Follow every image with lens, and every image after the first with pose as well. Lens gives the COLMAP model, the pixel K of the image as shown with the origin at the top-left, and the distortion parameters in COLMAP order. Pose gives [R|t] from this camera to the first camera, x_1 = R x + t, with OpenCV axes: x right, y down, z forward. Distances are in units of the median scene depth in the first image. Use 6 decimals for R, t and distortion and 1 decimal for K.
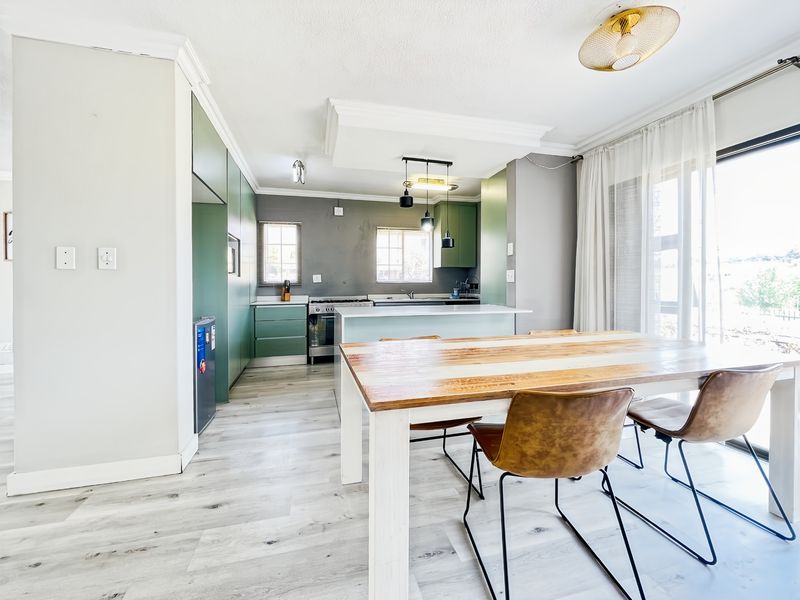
lens RADIAL K [[317.1, 0, 398.6], [0, 317.1, 286.7], [0, 0, 1]] dist [0.000215, -0.000128]
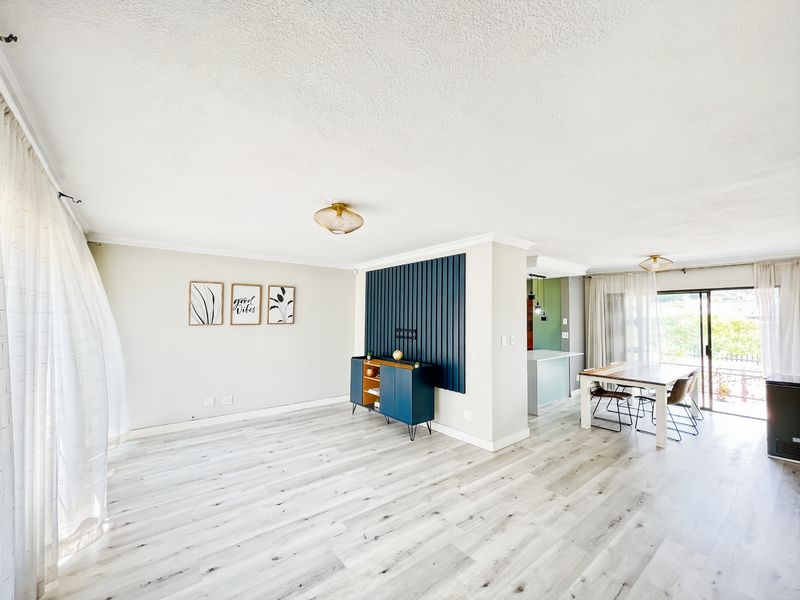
lens RADIAL K [[331.1, 0, 411.6], [0, 331.1, 303.2], [0, 0, 1]] dist [0.000244, 0.000084]
pose [[0.908983, 0.026479, 0.415991, -0.706161], [-0.003230, 0.998398, -0.056495, -0.058905], [-0.416821, 0.050009, 0.907612, -0.227588]]
